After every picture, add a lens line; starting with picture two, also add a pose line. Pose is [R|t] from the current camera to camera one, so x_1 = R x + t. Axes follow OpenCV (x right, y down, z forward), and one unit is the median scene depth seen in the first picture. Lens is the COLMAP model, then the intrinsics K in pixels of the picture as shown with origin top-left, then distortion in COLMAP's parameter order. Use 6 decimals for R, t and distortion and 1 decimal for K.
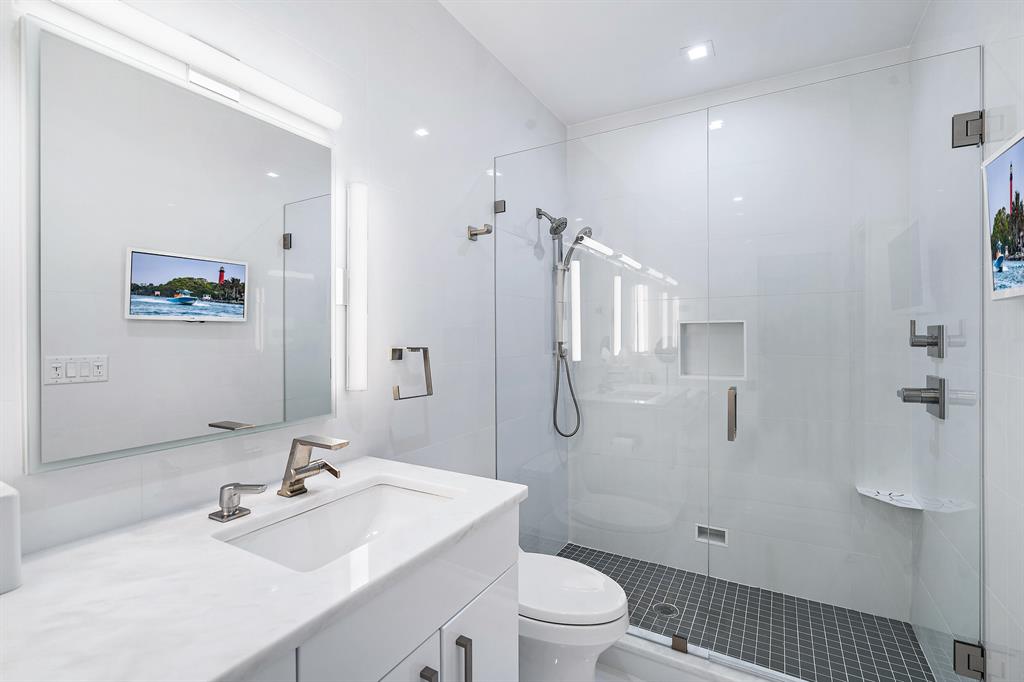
lens RADIAL K [[460.2, 0, 512.6], [0, 460.2, 337.8], [0, 0, 1]] dist [-0.001772, 0.000040]
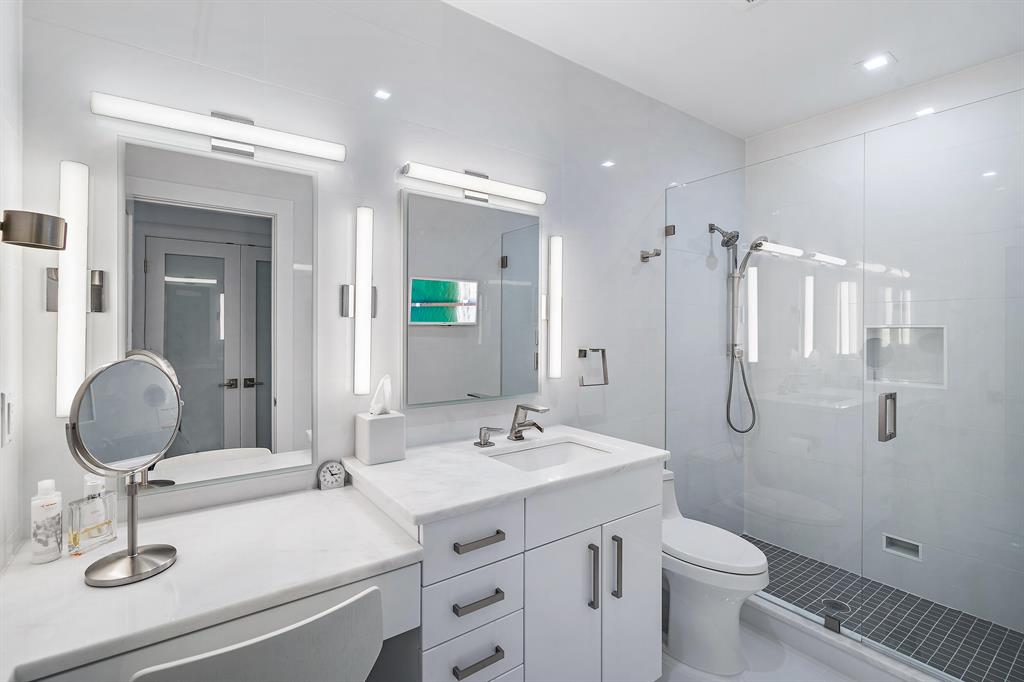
lens RADIAL K [[460.2, 0, 512.6], [0, 460.2, 337.8], [0, 0, 1]] dist [-0.001772, 0.000040]
pose [[0.913796, 0.012235, -0.405989, 0.103265], [-0.007429, 0.999882, 0.013413, -0.024775], [0.406105, -0.009241, 0.913780, -0.302578]]
